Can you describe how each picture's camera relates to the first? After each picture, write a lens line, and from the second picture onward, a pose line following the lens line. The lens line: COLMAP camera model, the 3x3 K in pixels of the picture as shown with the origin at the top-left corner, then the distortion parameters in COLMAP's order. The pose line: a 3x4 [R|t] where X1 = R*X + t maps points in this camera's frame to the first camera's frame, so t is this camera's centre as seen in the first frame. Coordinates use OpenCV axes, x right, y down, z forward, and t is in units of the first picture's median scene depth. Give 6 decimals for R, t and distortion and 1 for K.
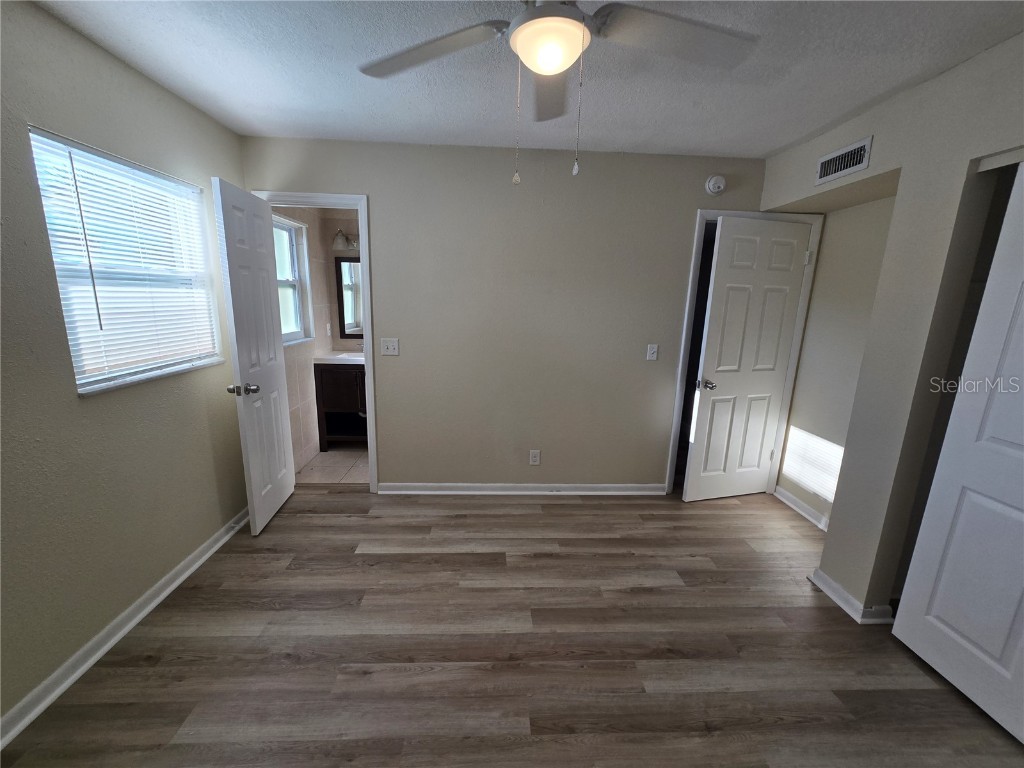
lens RADIAL K [[416.3, 0, 509.1], [0, 416.3, 389.9], [0, 0, 1]] dist [-0.000261, -0.000231]
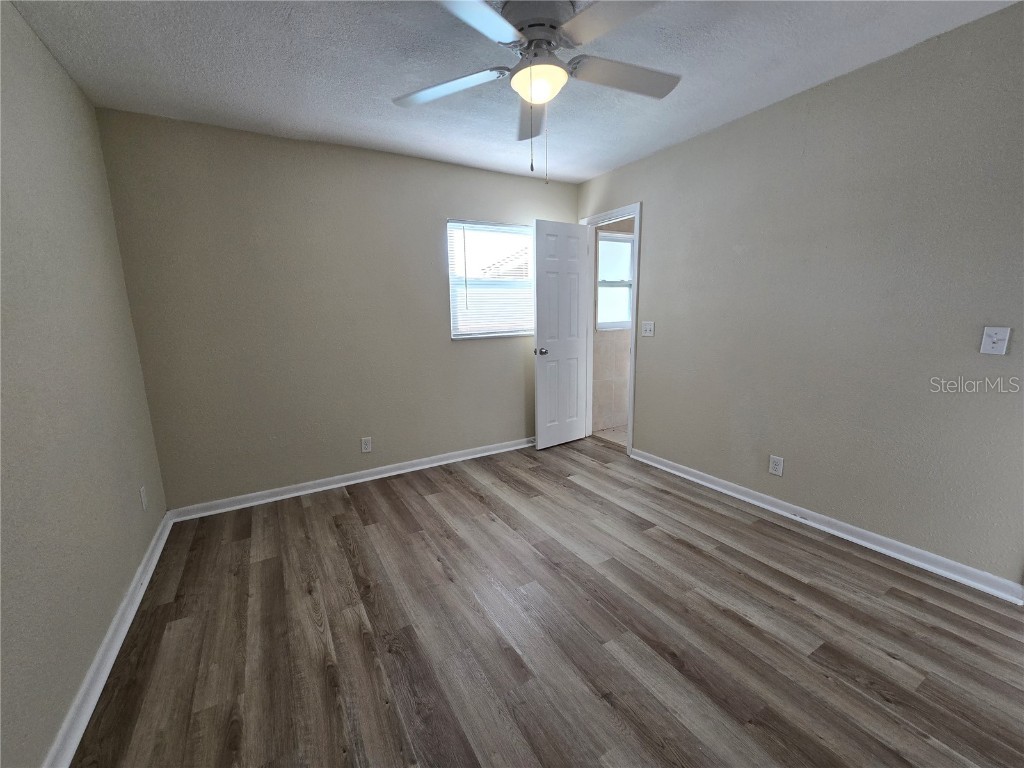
lens RADIAL K [[416.3, 0, 509.1], [0, 416.3, 389.9], [0, 0, 1]] dist [-0.000261, -0.000231]
pose [[0.466578, 0.129293, -0.874979, 0.650636], [-0.156155, 0.985760, 0.062394, 0.057763], [0.870586, 0.107520, 0.480124, 0.160721]]
